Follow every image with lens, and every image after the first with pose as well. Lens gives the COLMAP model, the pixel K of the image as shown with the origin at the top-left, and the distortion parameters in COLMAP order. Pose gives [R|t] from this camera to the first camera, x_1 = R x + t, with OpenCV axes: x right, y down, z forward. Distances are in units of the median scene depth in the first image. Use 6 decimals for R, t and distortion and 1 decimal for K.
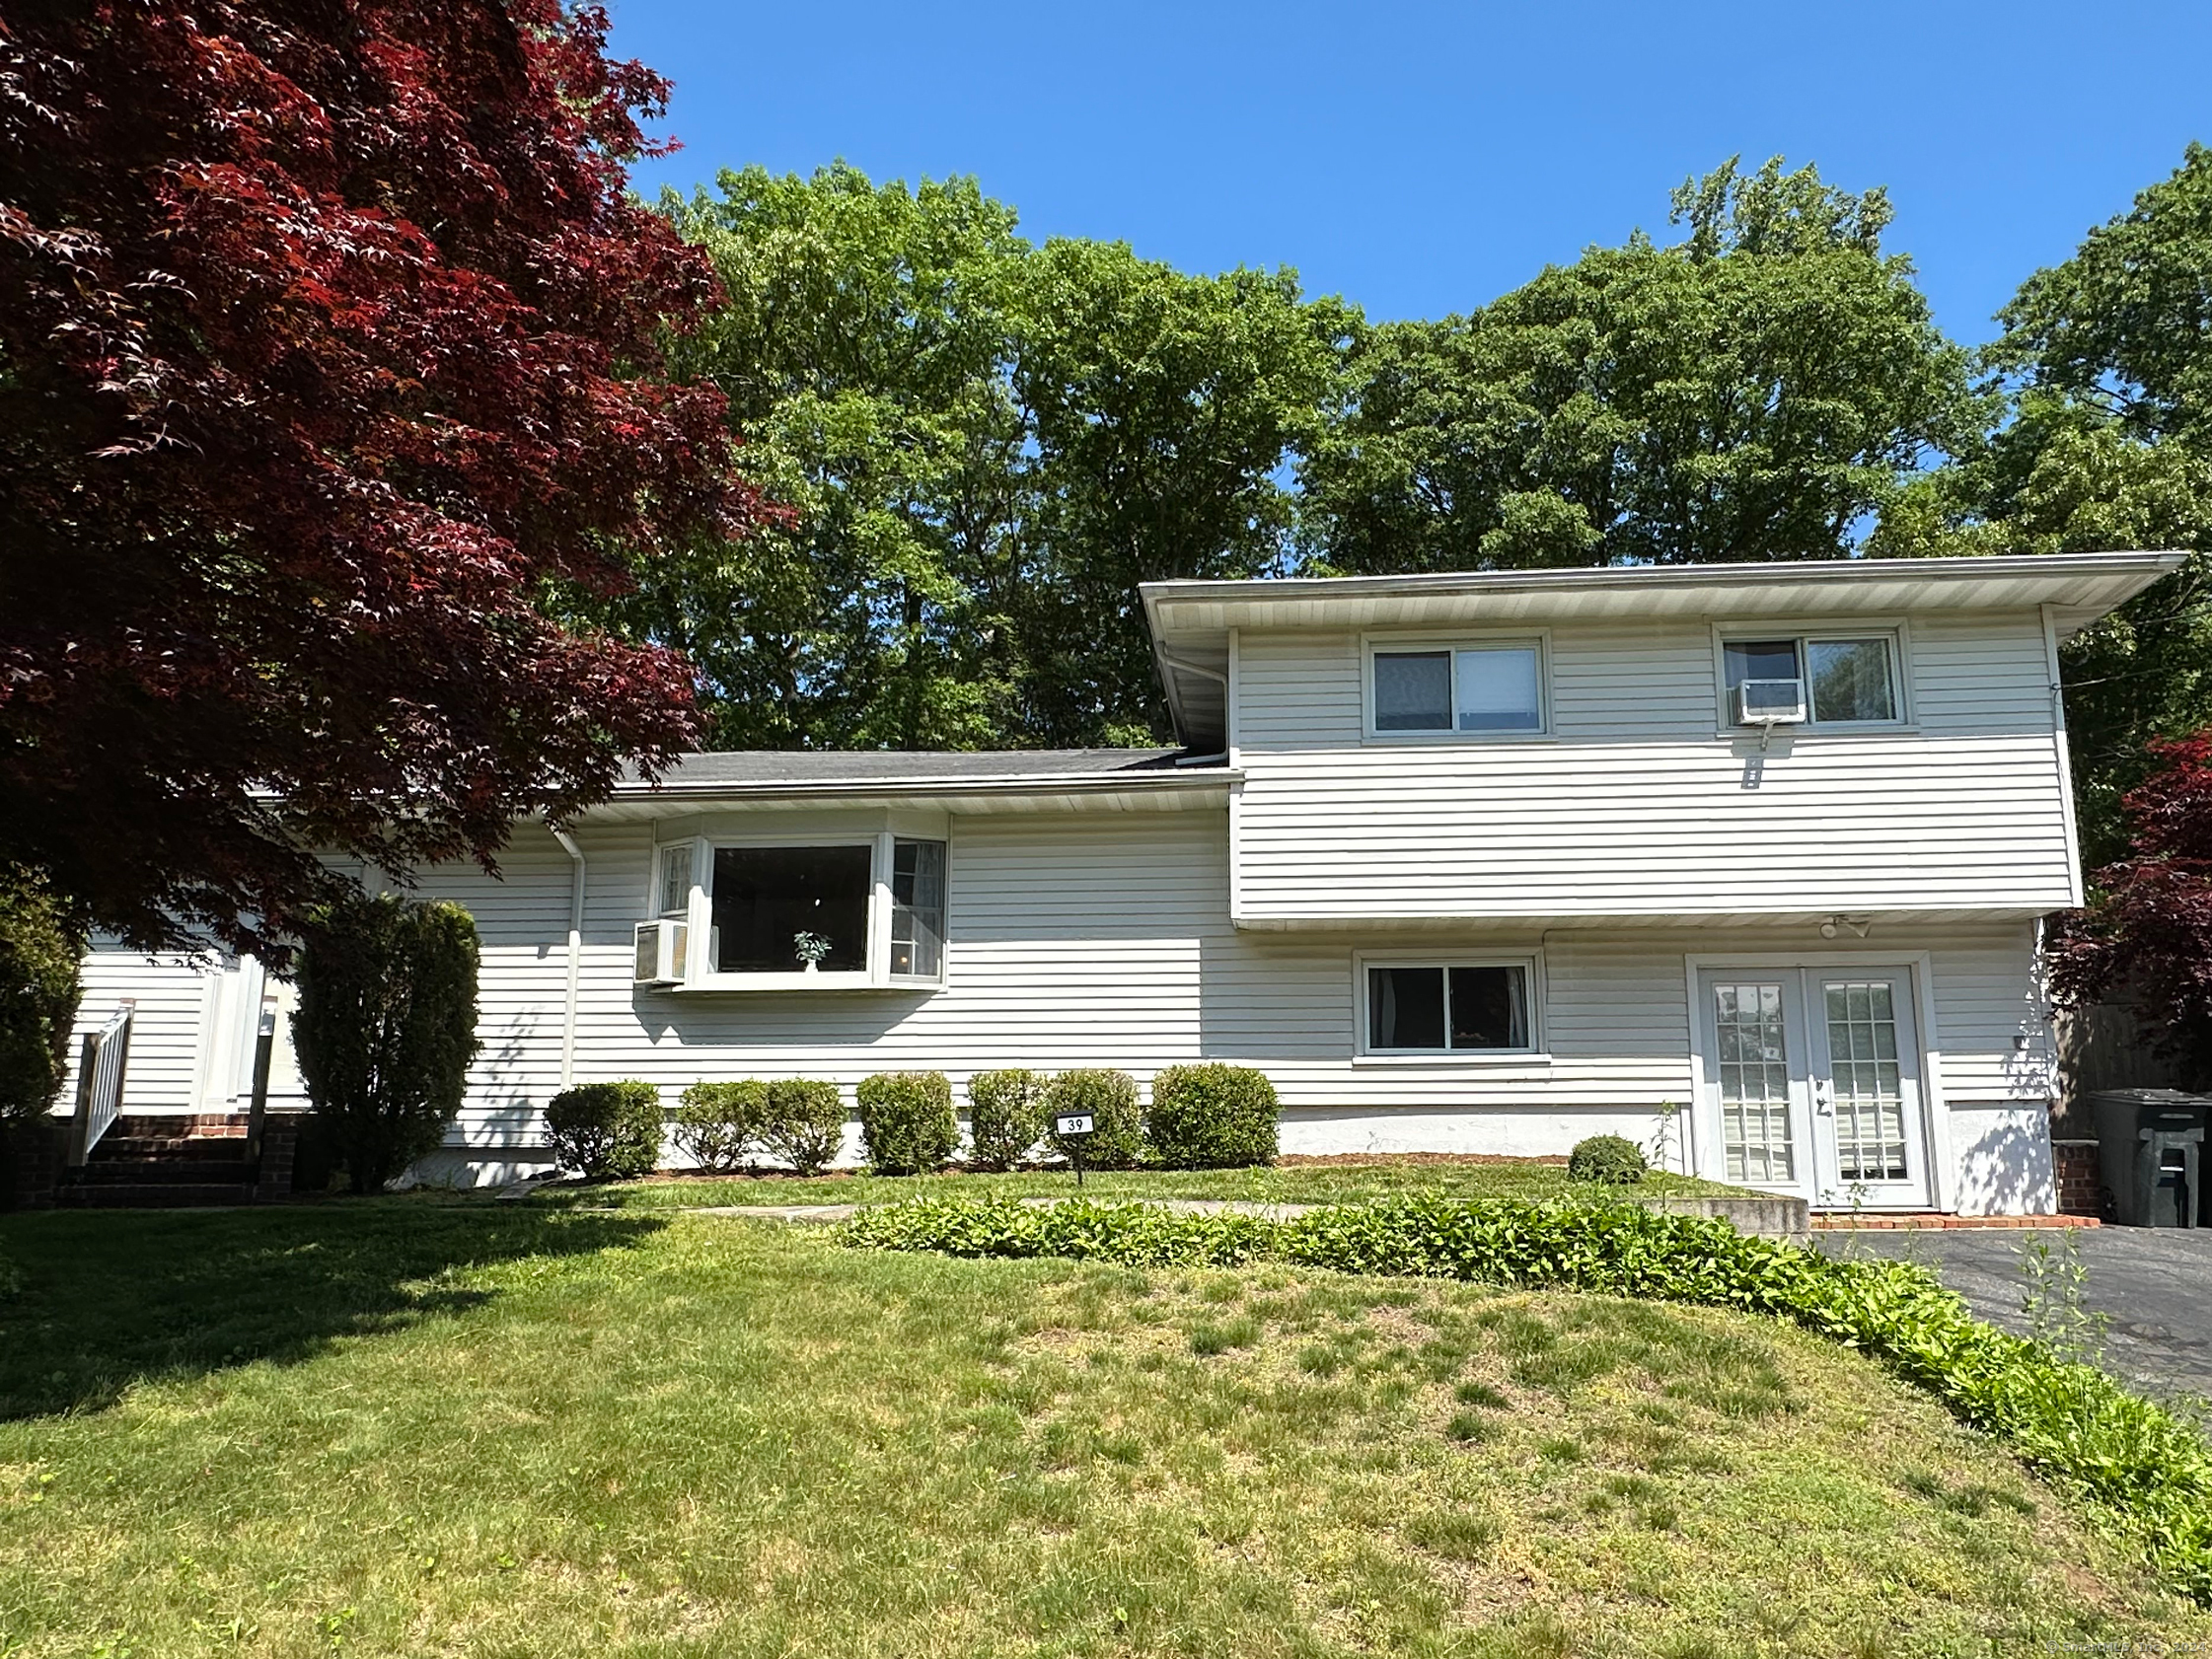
lens RADIAL K [[1428.9, 0, 1195.8], [0, 1428.9, 900.4], [0, 0, 1]] dist [-0.001044, -0.000013]
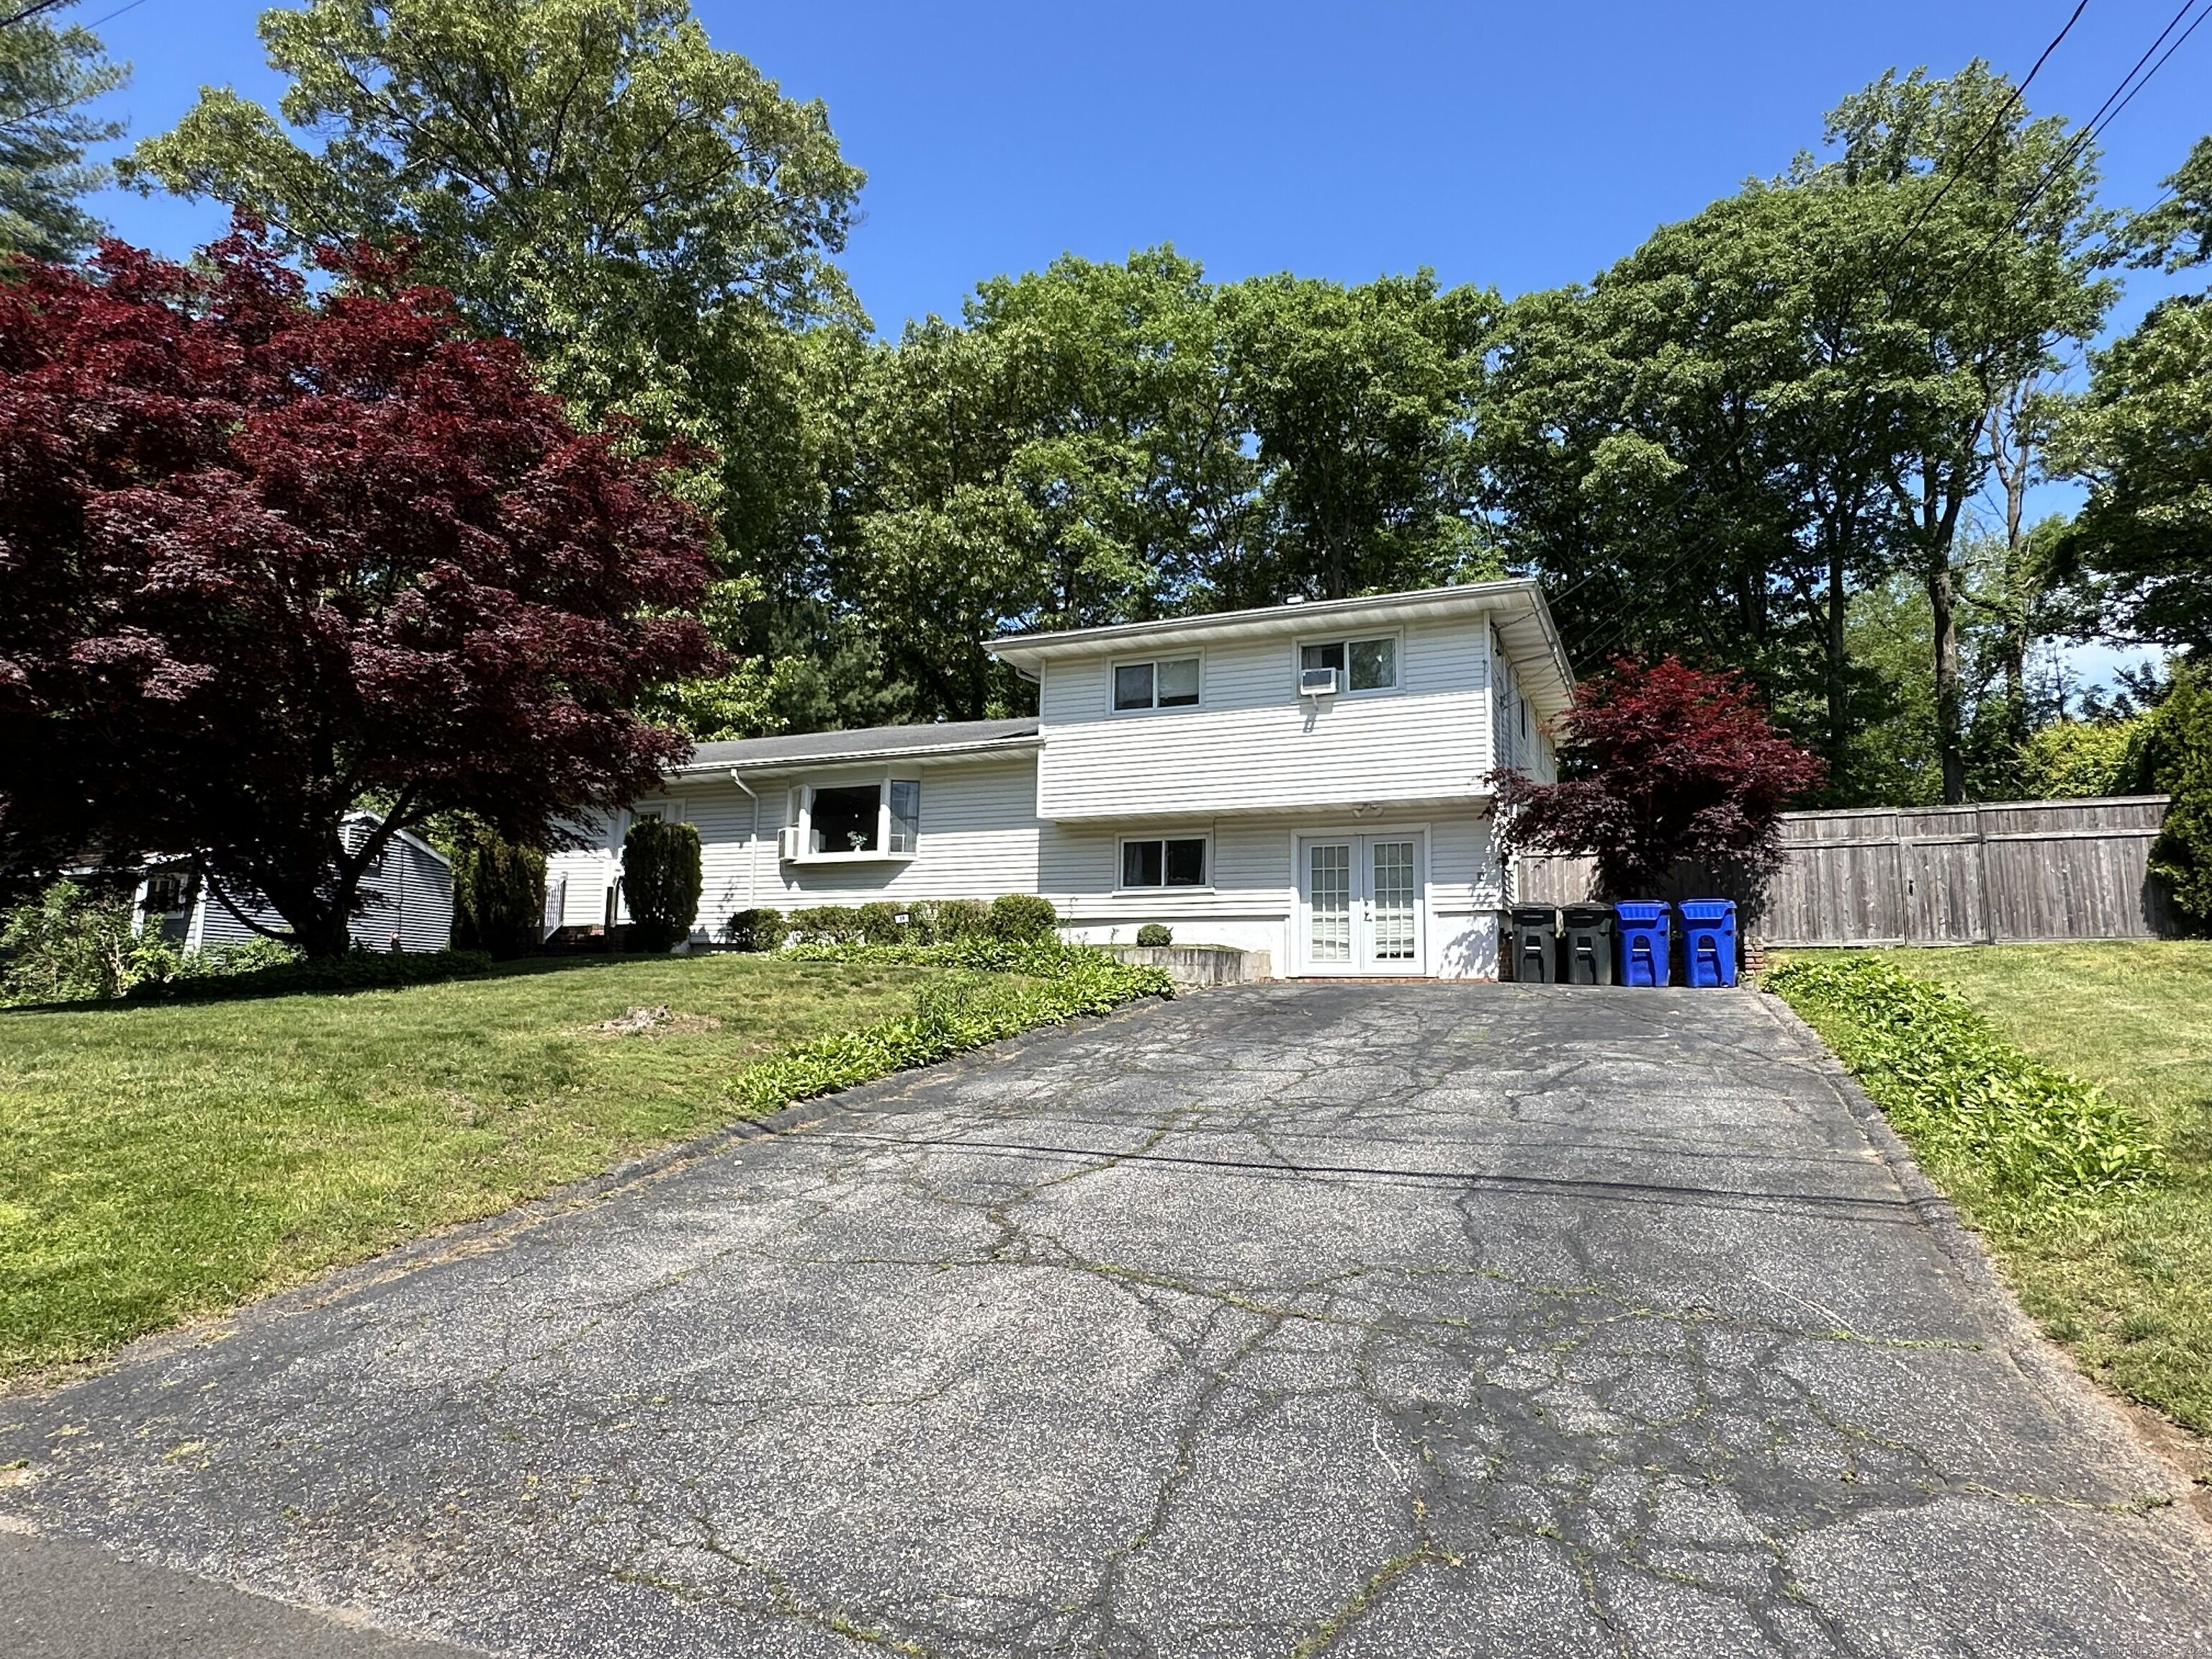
lens RADIAL K [[1304.7, 0, 1106.0], [0, 1304.7, 829.5], [0, 0, 1]] dist [-0.000633, -0.000453]
pose [[0.939824, -0.030415, -0.340303, 0.671207], [0.039072, 0.999063, 0.018615, 0.000160], [0.339418, -0.030791, 0.940132, -0.556871]]
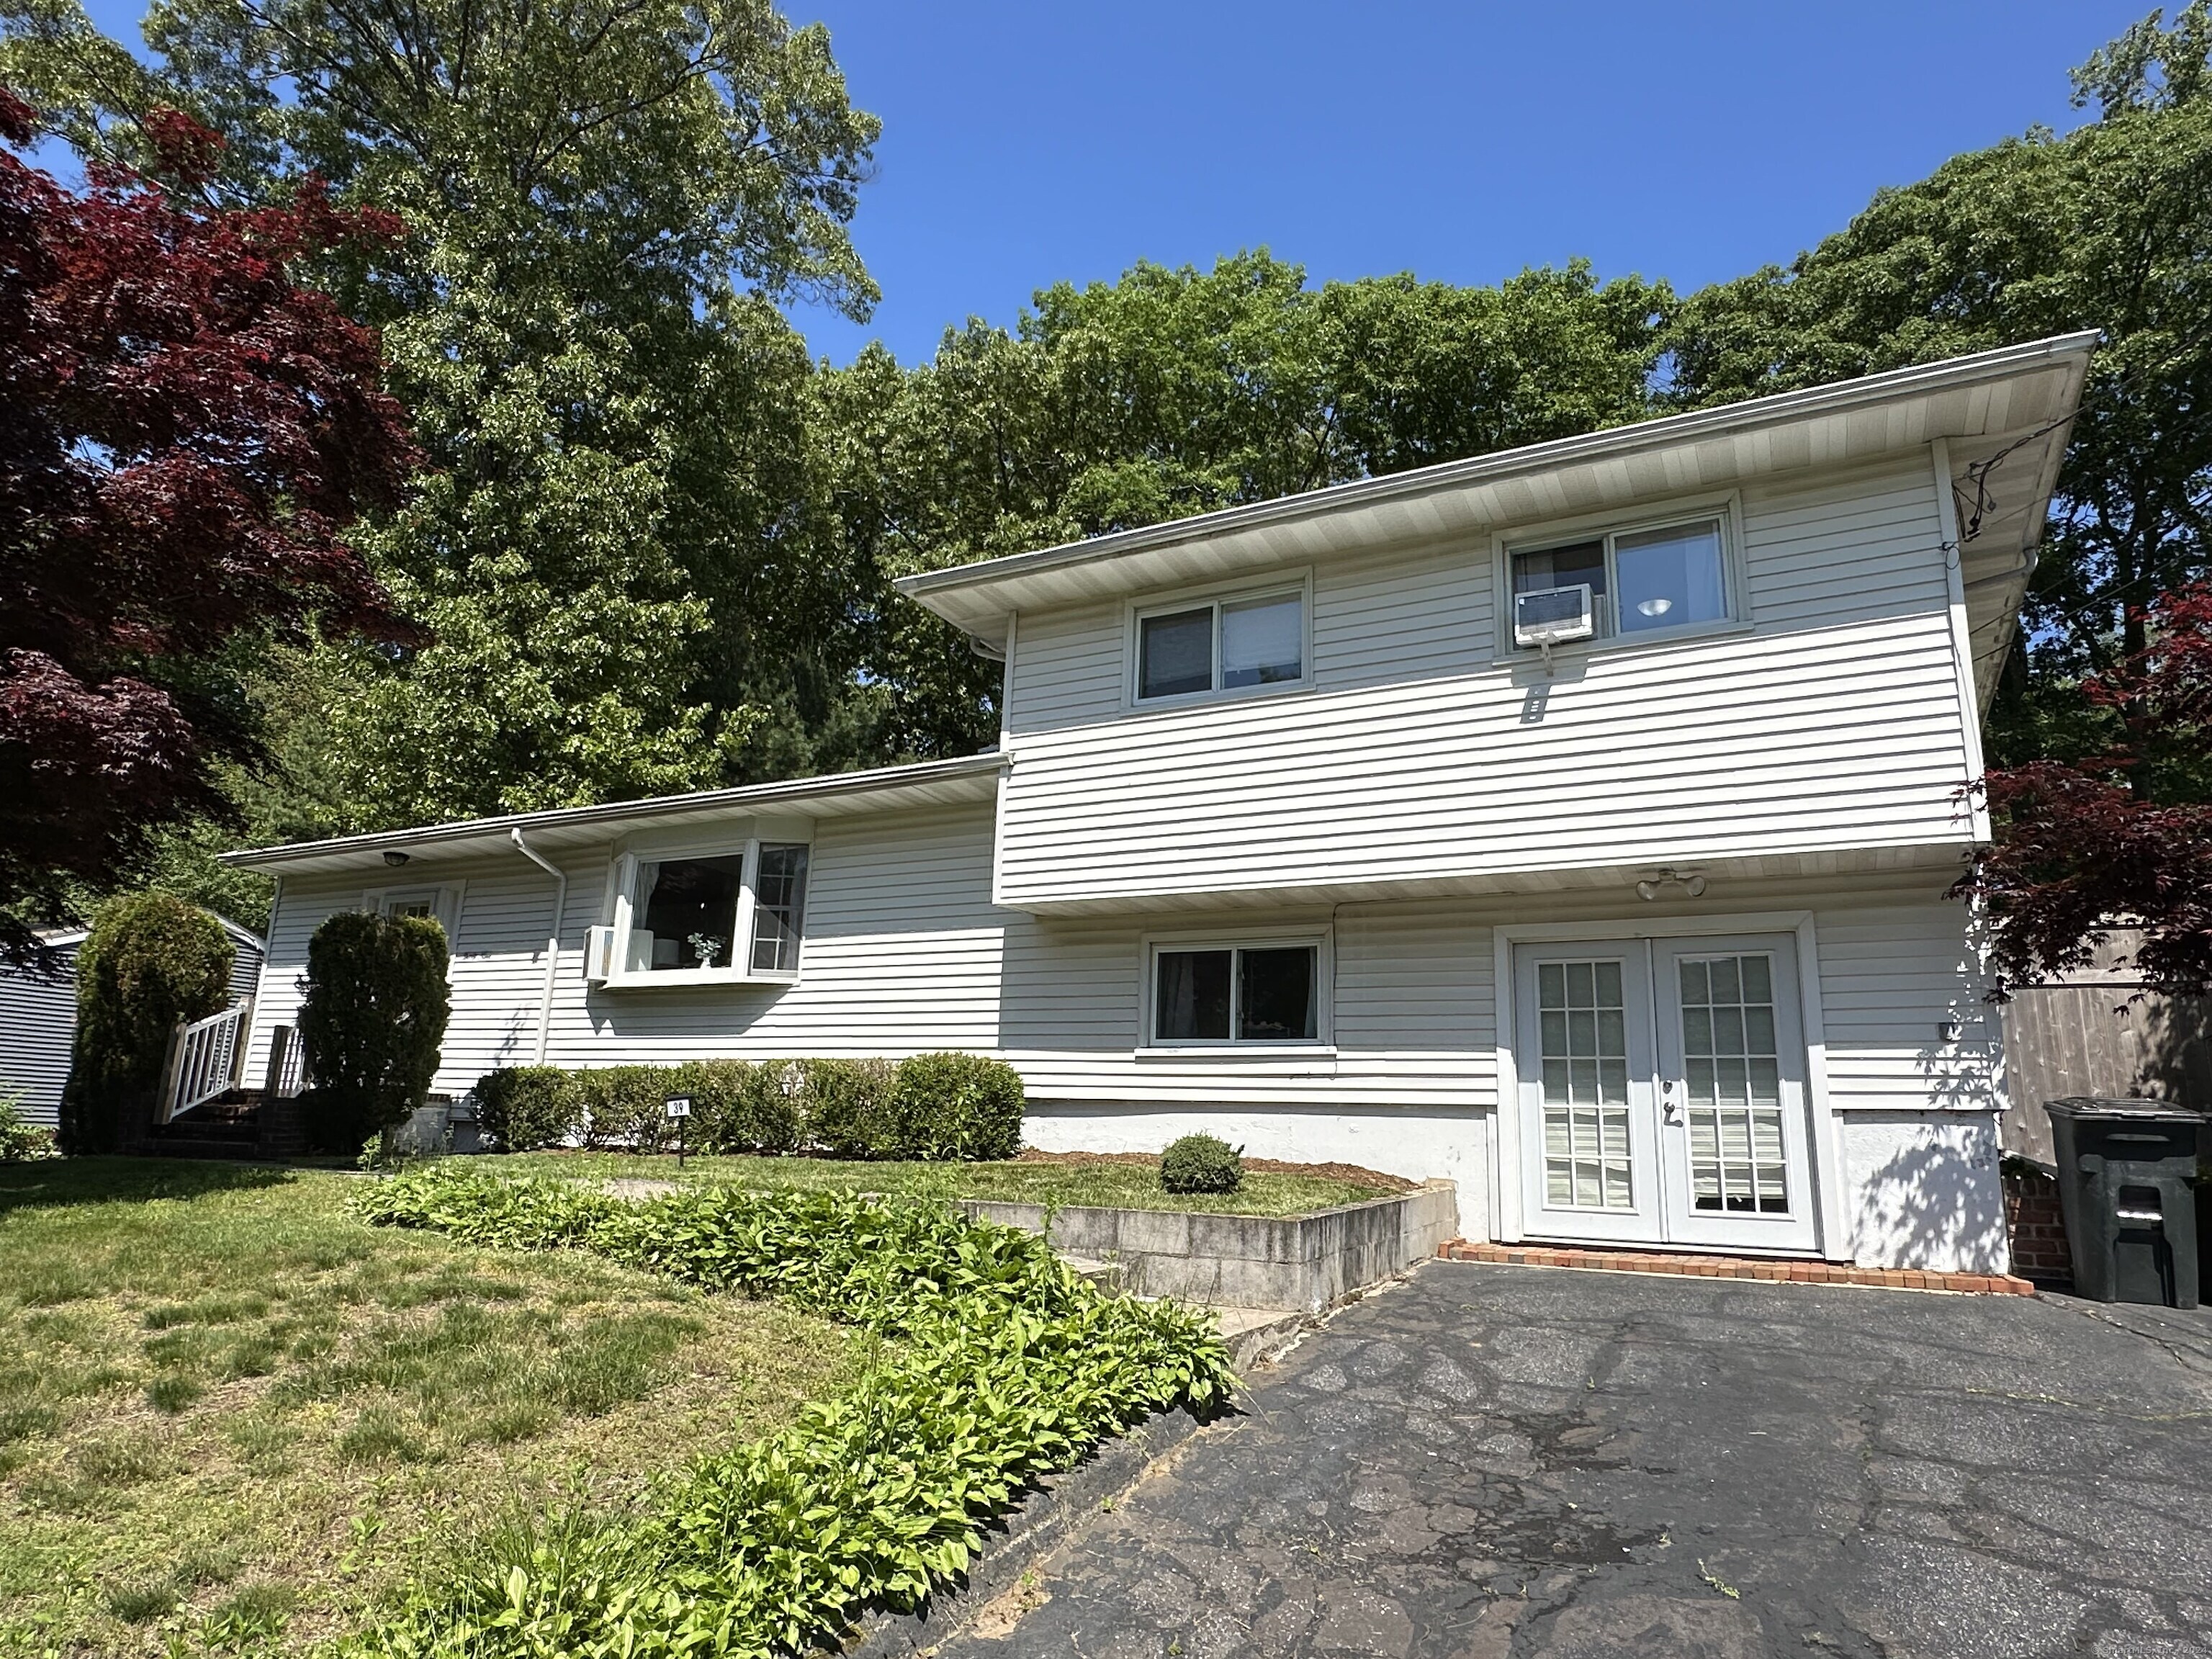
lens RADIAL K [[1328.2, 0, 1108.6], [0, 1328.2, 837.0], [0, 0, 1]] dist [-0.002787, 0.001098]
pose [[0.911678, -0.060276, -0.406459, 0.458210], [0.034850, 0.996961, -0.069678, 0.031974], [0.409424, 0.049359, 0.911008, 0.196369]]
